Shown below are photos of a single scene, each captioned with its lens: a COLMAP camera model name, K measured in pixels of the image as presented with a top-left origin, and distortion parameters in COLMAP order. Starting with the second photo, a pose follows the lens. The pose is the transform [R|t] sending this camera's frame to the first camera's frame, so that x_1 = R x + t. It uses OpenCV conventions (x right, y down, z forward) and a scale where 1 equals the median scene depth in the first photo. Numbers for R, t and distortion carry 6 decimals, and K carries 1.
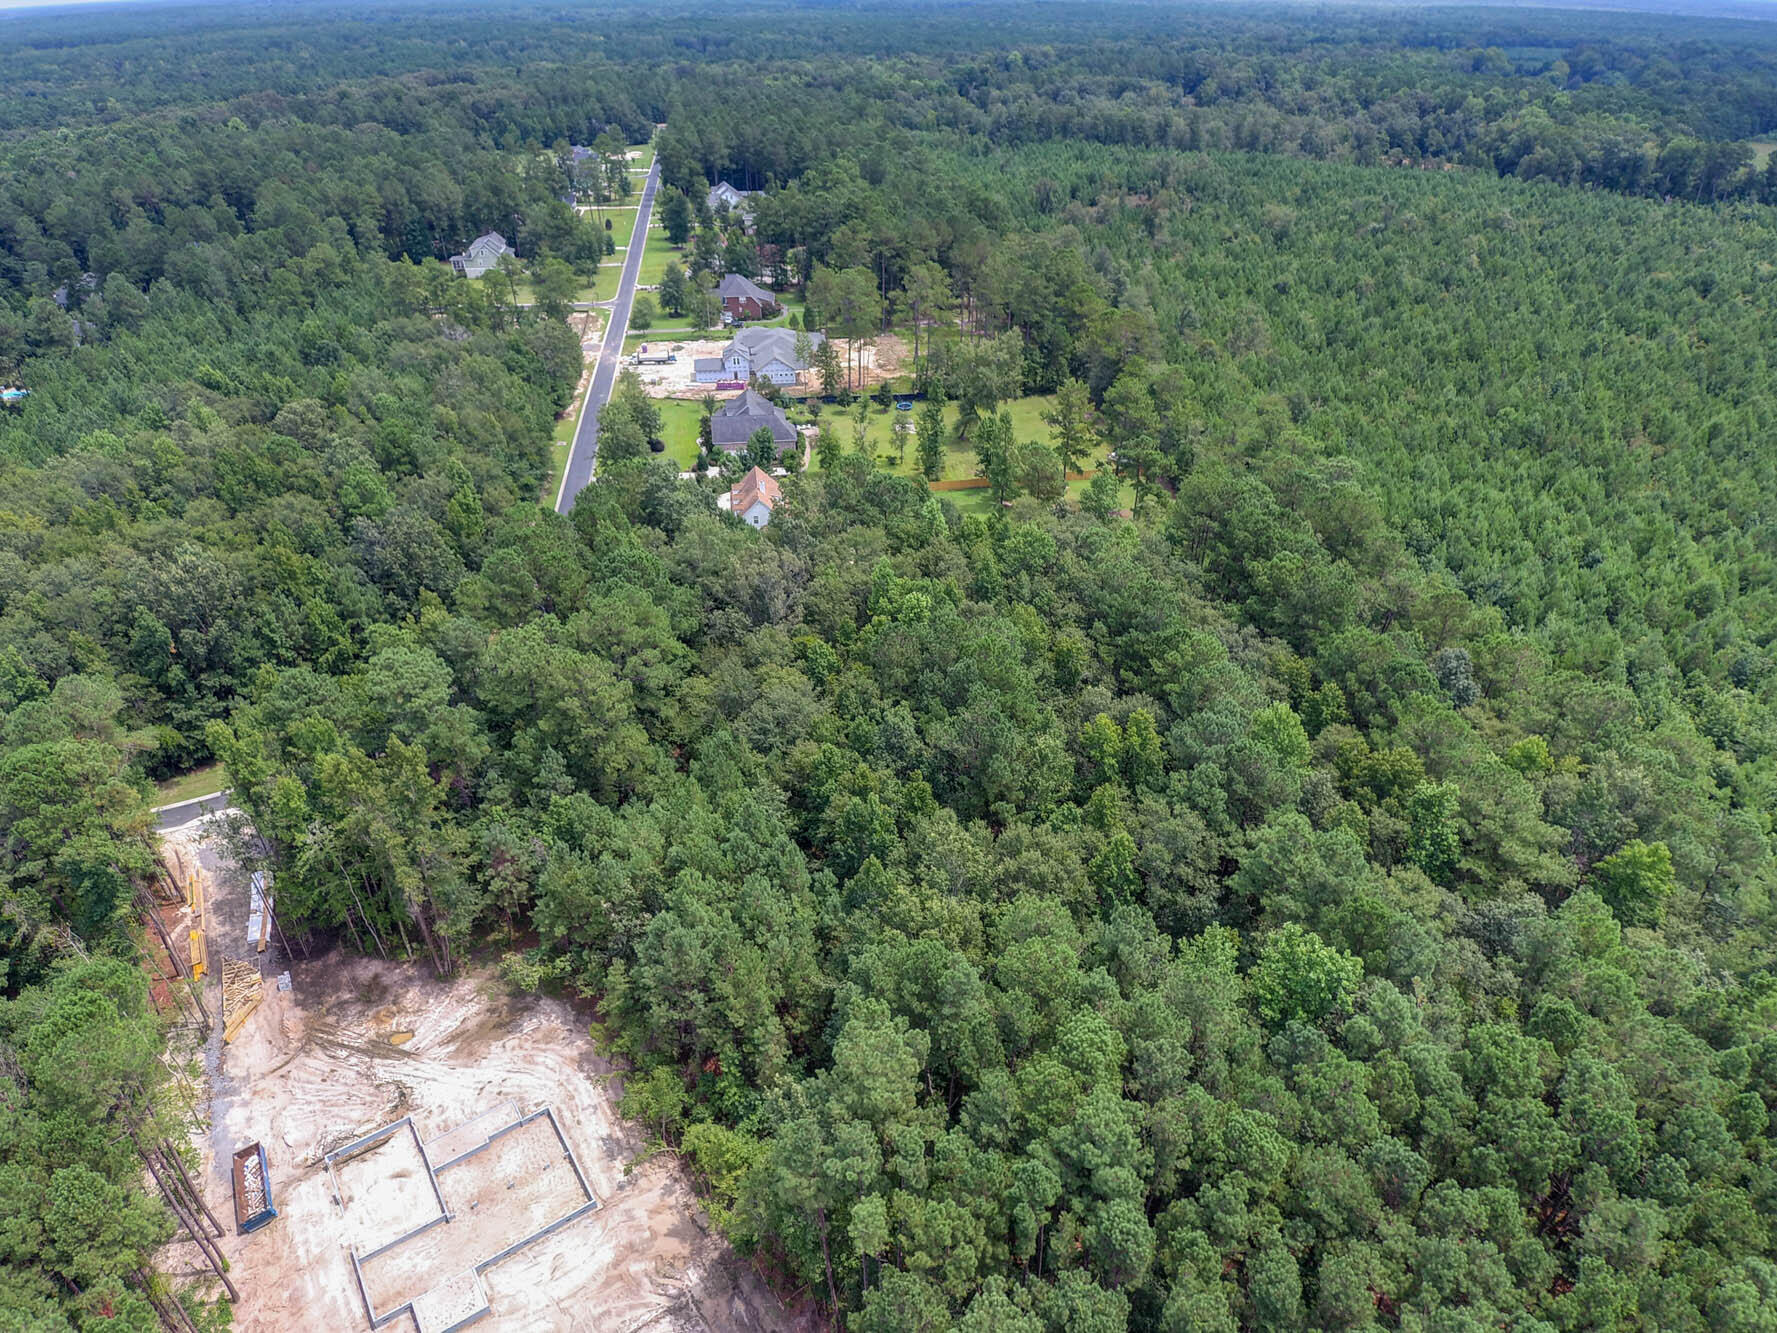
lens RADIAL K [[1054.0, 0, 894.5], [0, 1054.0, 673.0], [0, 0, 1]] dist [0.042827, -0.068567]
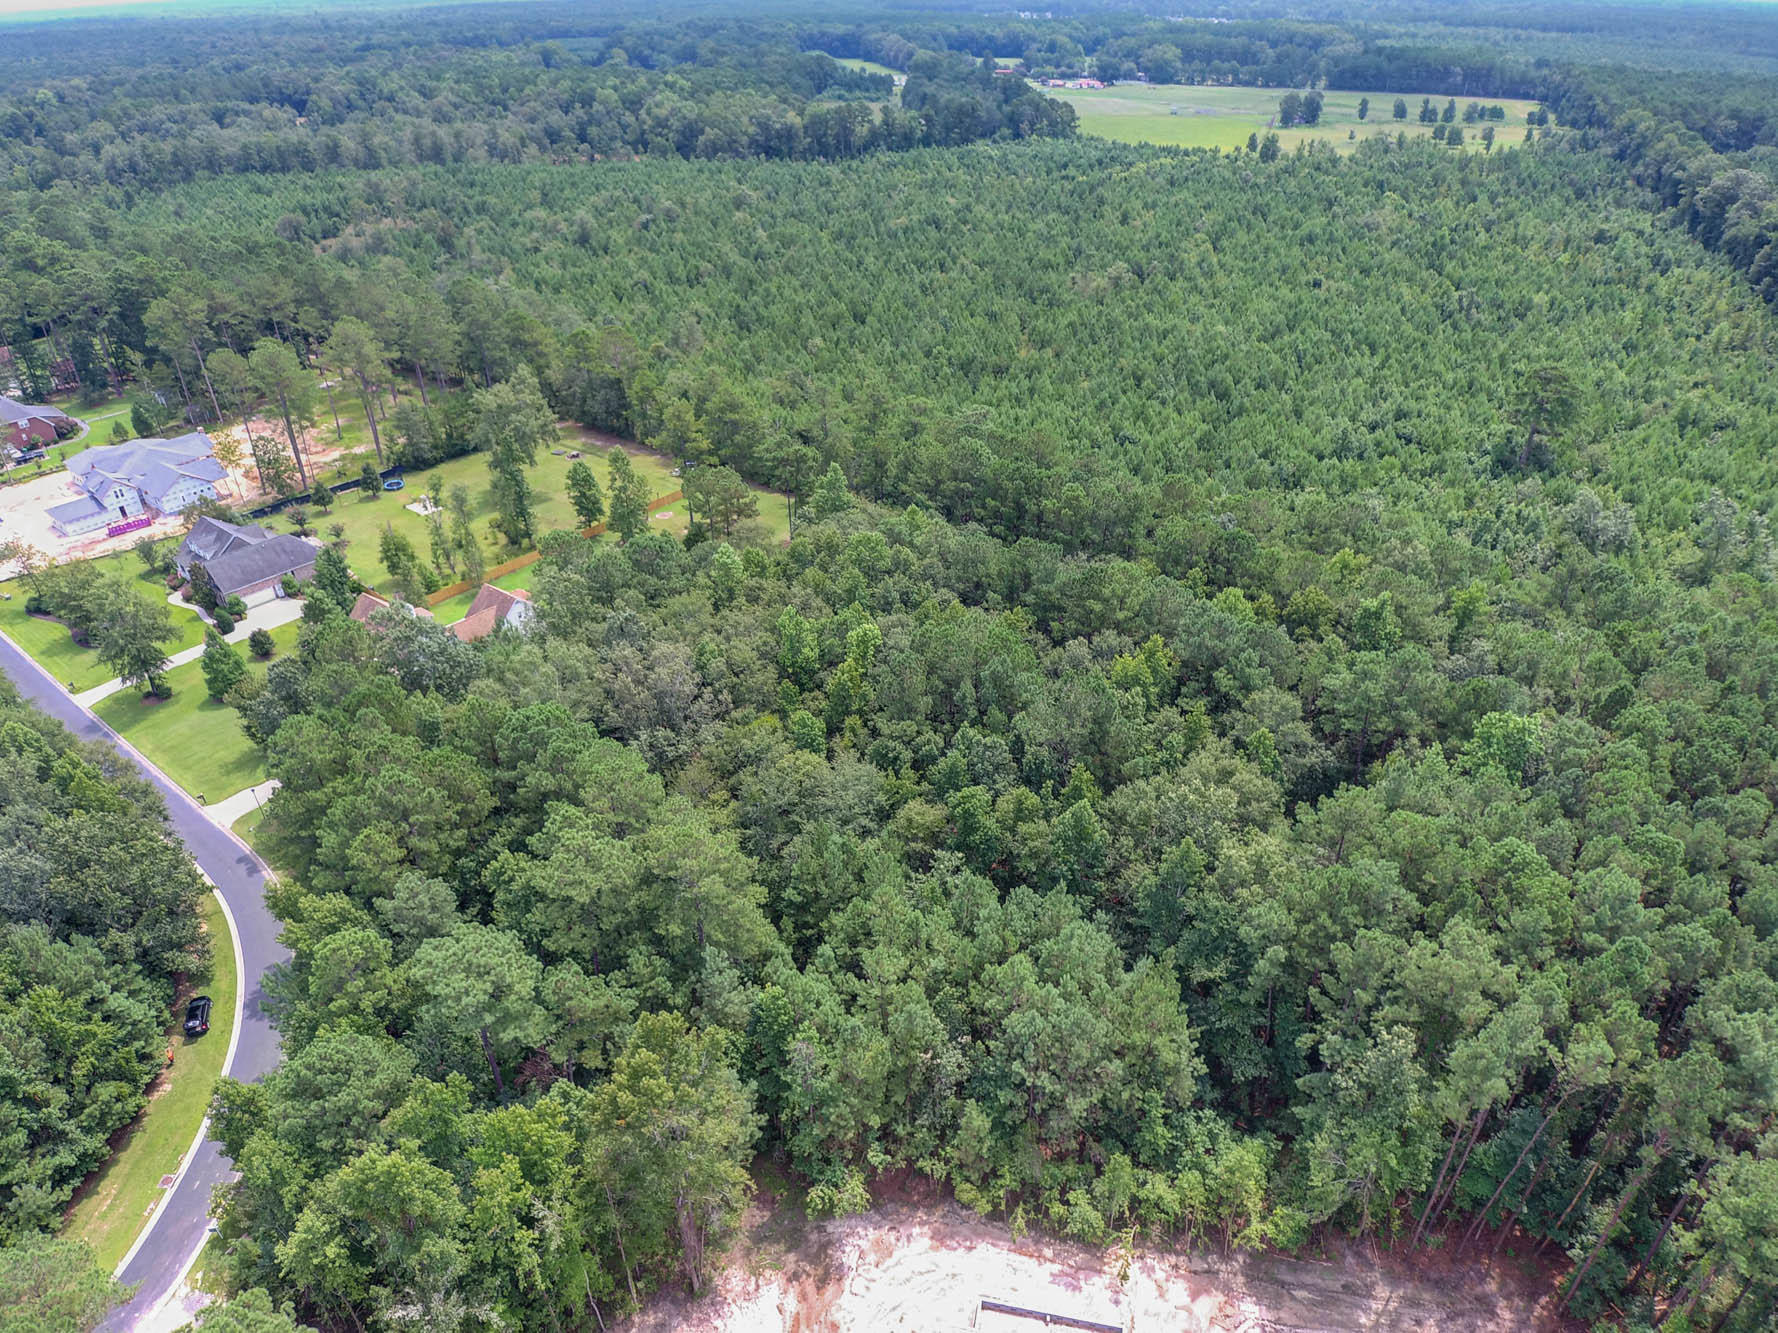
lens RADIAL K [[1054.6, 0, 895.0], [0, 1054.6, 673.0], [0, 0, 1]] dist [0.042827, -0.068567]
pose [[0.732487, -0.375116, 0.568111, -0.185299], [0.377675, 0.918216, 0.119335, -0.049813], [-0.566413, 0.127150, 0.814253, 0.077669]]
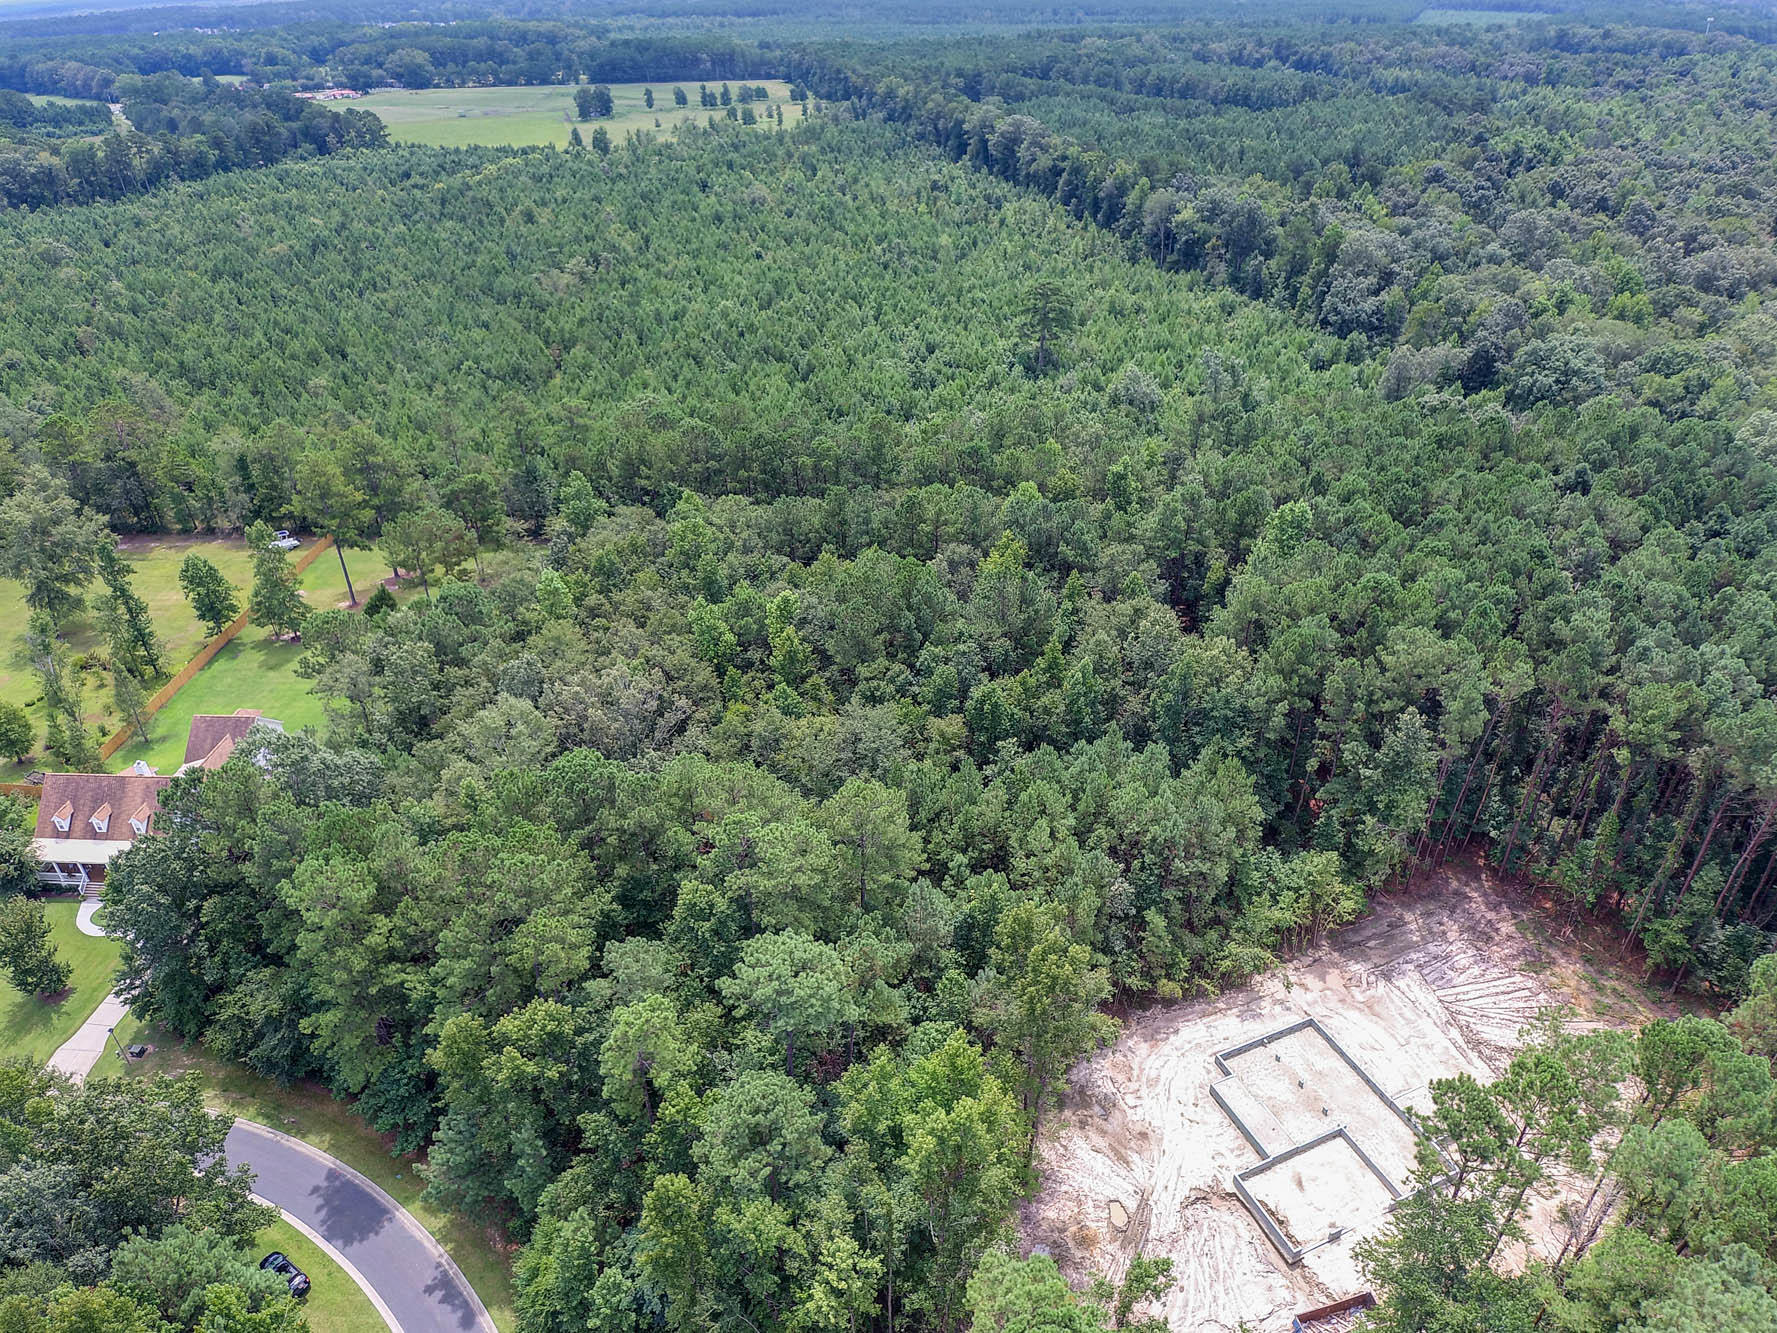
lens RADIAL K [[1054.0, 0, 894.5], [0, 1054.0, 673.0], [0, 0, 1]] dist [0.042827, -0.068567]
pose [[0.226684, -0.537870, 0.811979, -0.282501], [0.540543, 0.762980, 0.354507, -0.110421], [-0.810203, 0.358549, 0.463697, 0.177804]]
